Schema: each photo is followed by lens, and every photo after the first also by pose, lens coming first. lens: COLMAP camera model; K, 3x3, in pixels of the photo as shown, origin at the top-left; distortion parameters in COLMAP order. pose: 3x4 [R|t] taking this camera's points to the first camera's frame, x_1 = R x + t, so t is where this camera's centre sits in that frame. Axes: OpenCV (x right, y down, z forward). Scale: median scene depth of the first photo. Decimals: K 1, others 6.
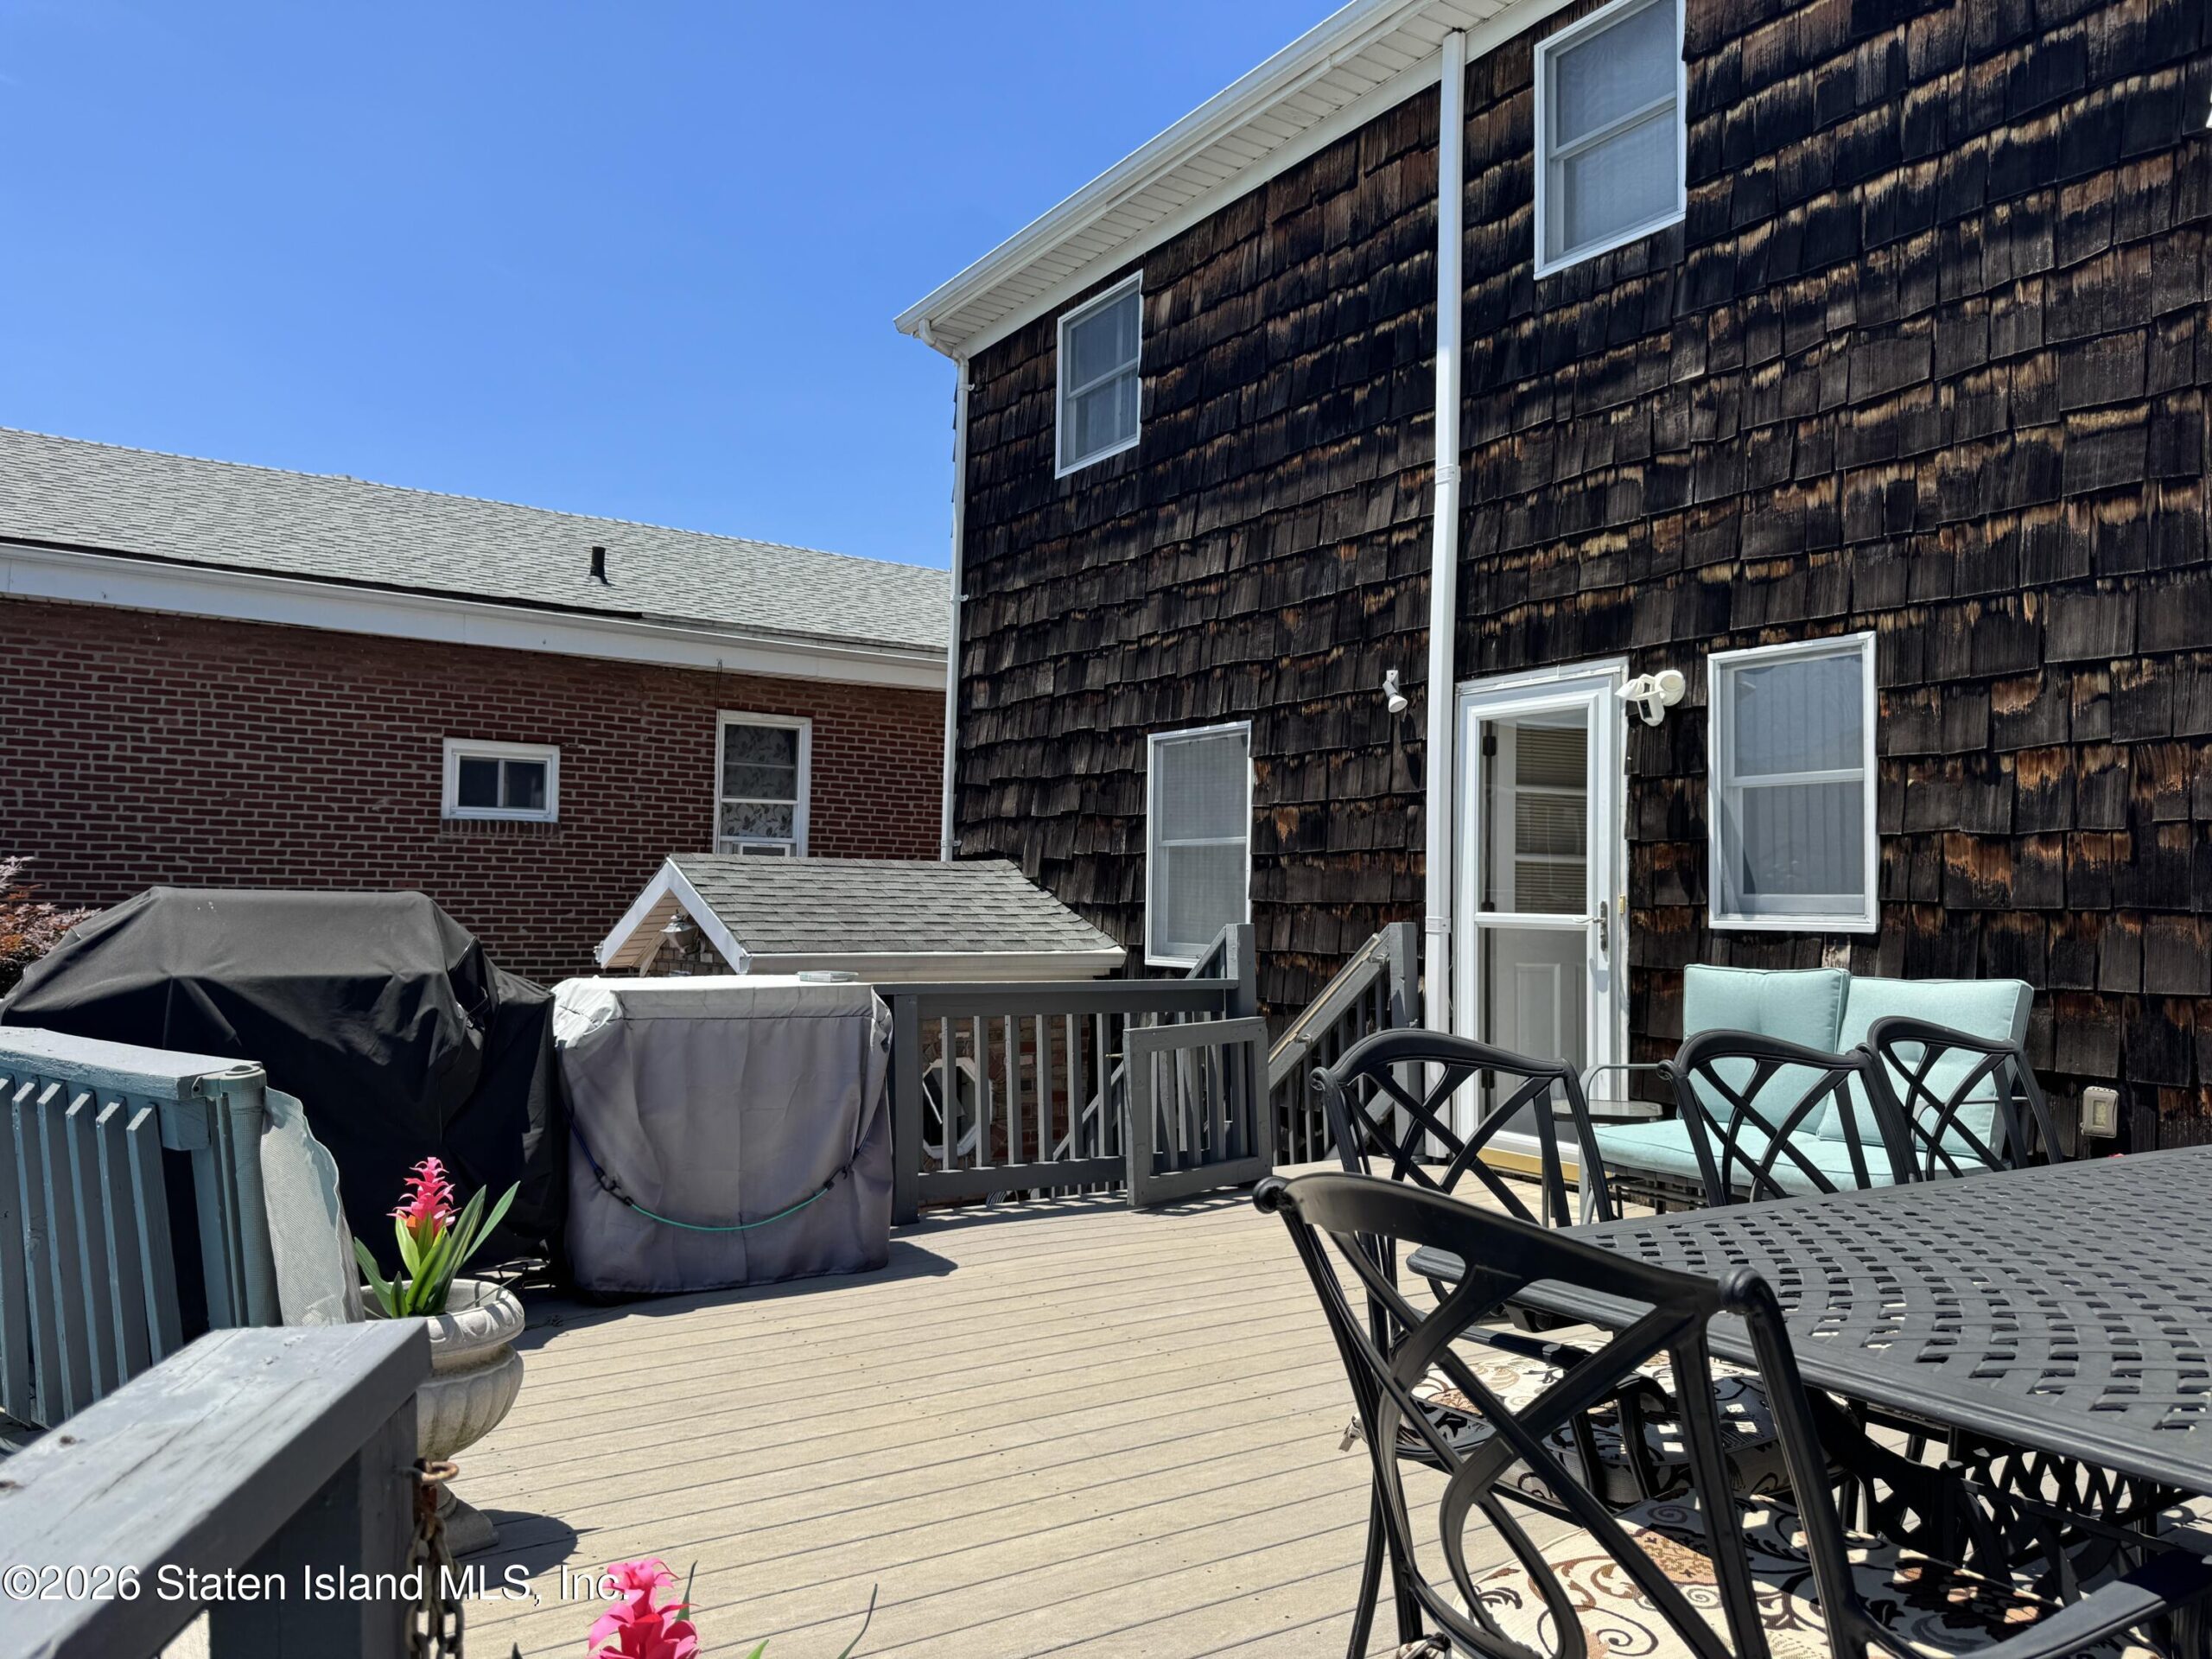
lens RADIAL K [[1569.6, 0, 1094.7], [0, 1569.6, 818.3], [0, 0, 1]] dist [0.059116, -0.072099]
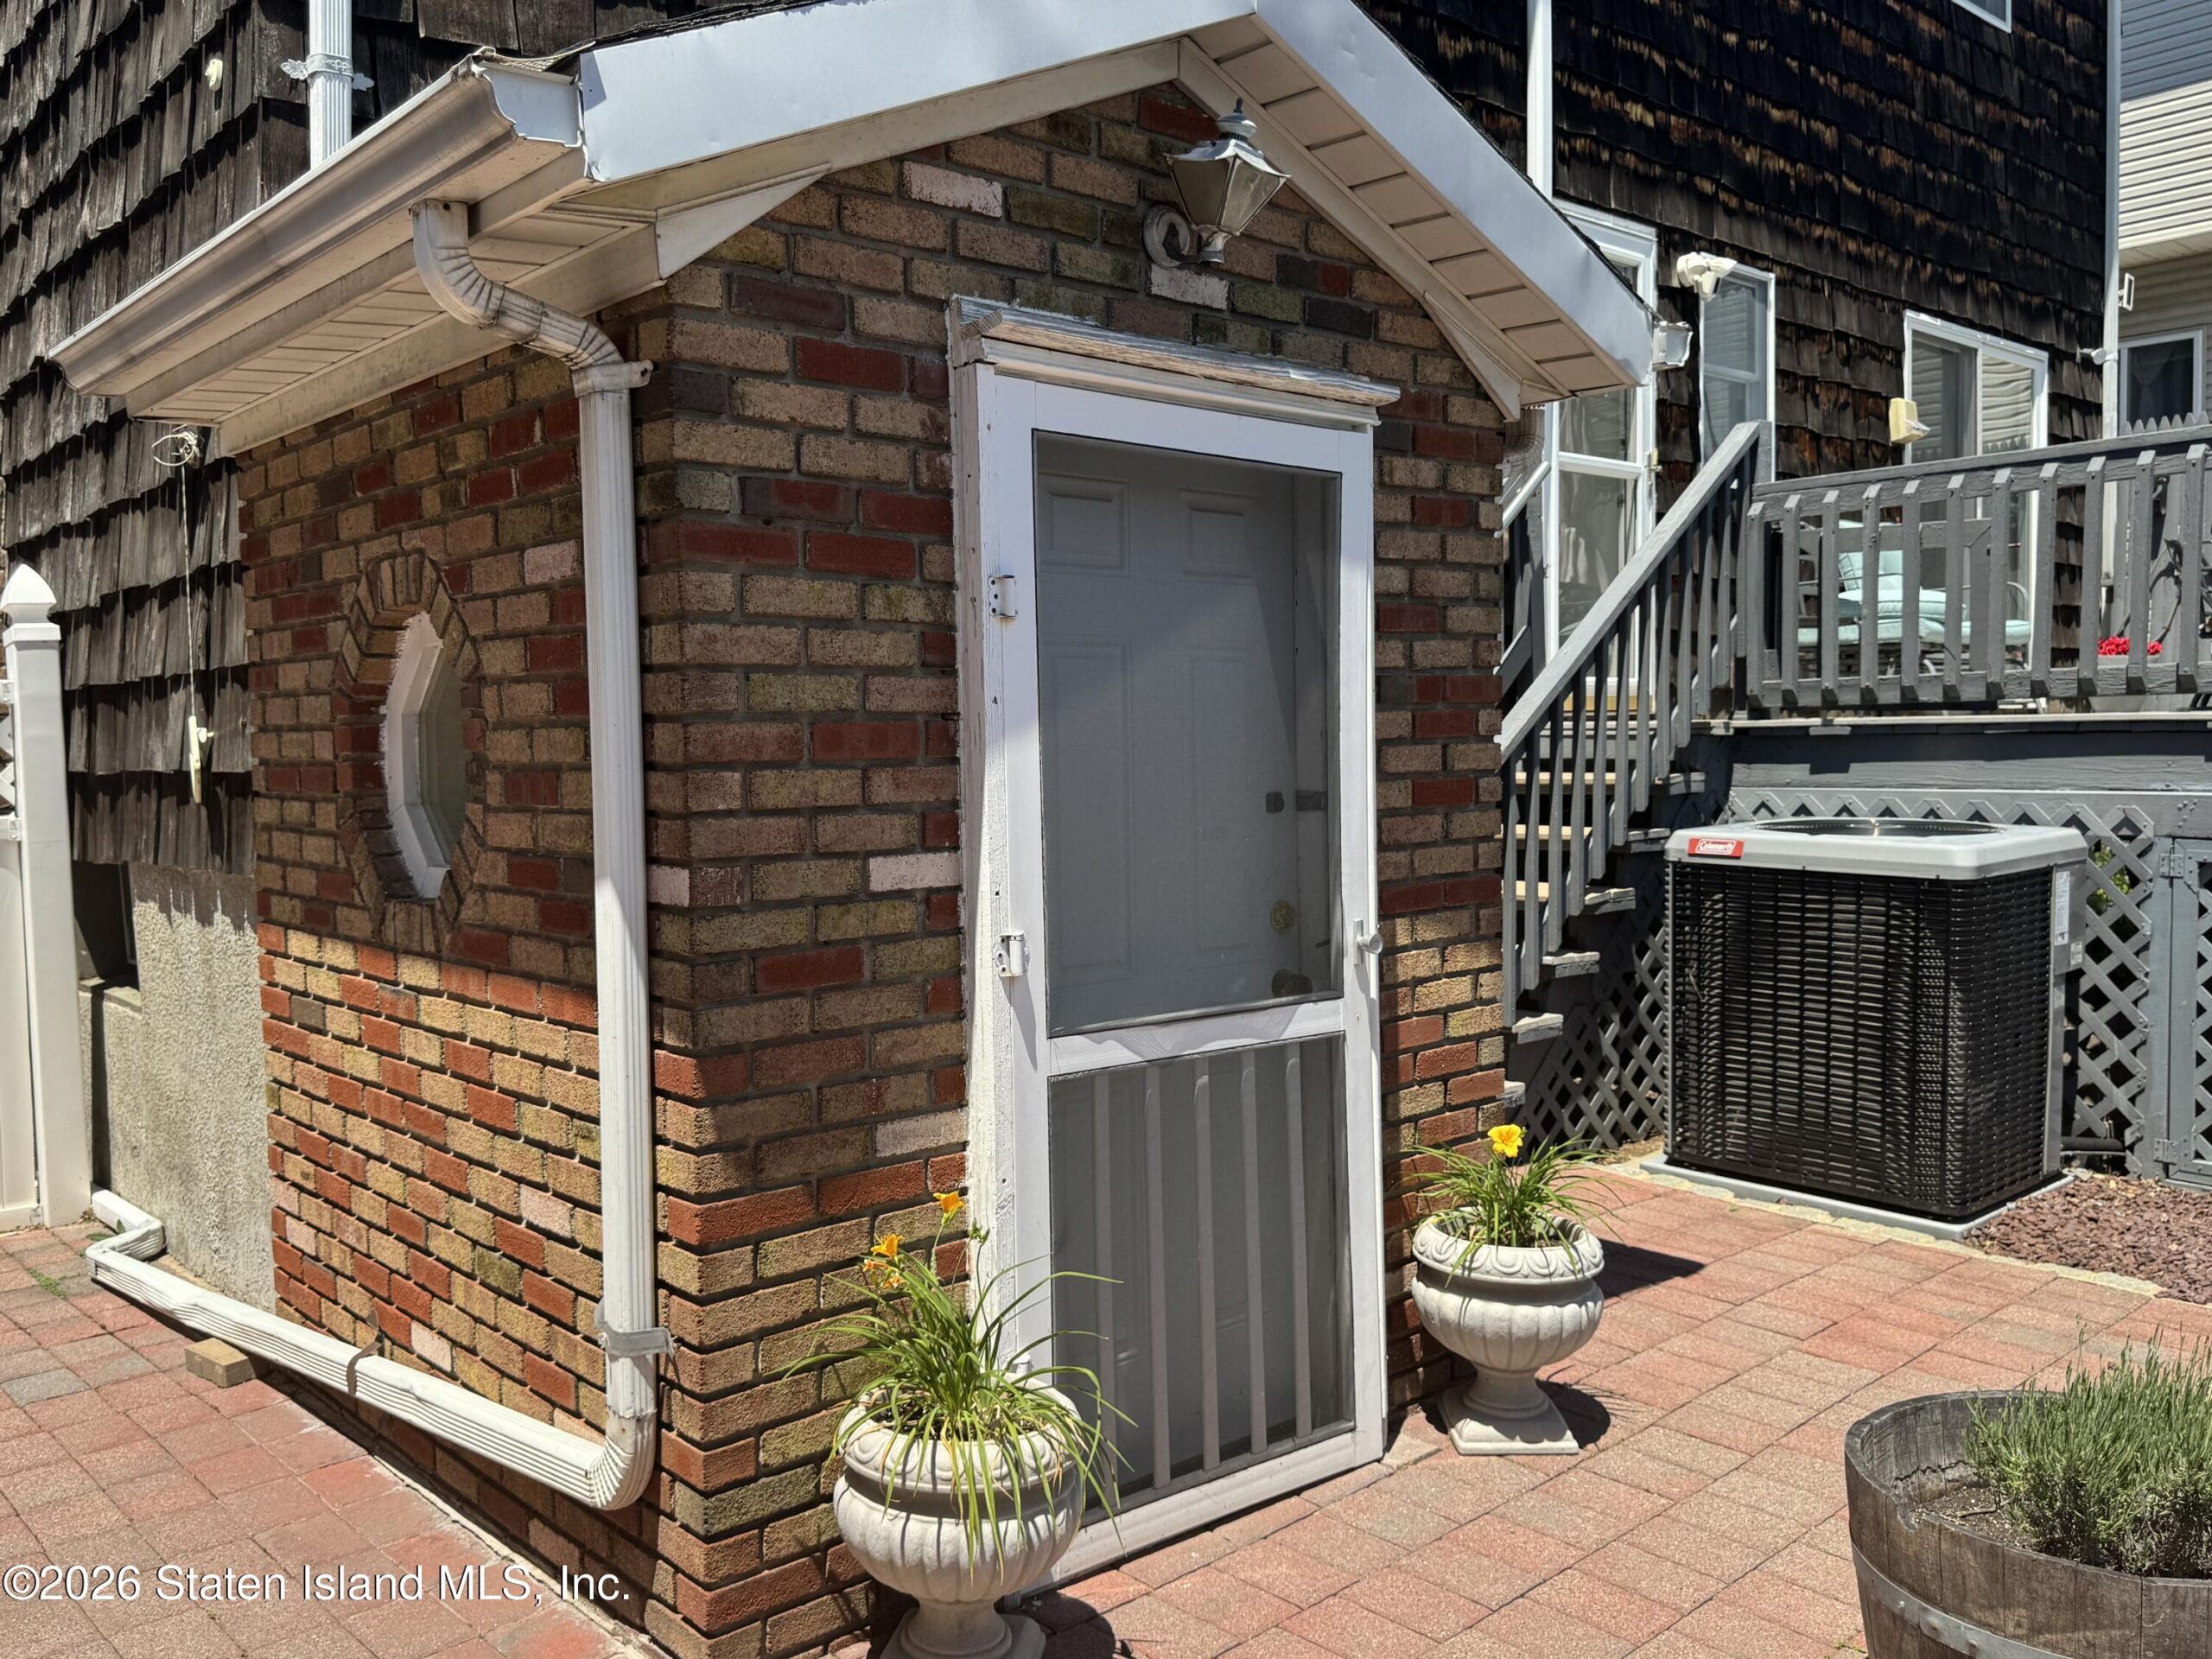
lens RADIAL K [[1793.6, 0, 1109.8], [0, 1793.6, 841.6], [0, 0, 1]] dist [0.100515, -0.145141]
pose [[-0.143388, -0.068940, 0.987262, -0.974745], [-0.043423, 0.997048, 0.063316, 0.283243], [-0.988713, -0.033792, -0.145959, 1.703107]]
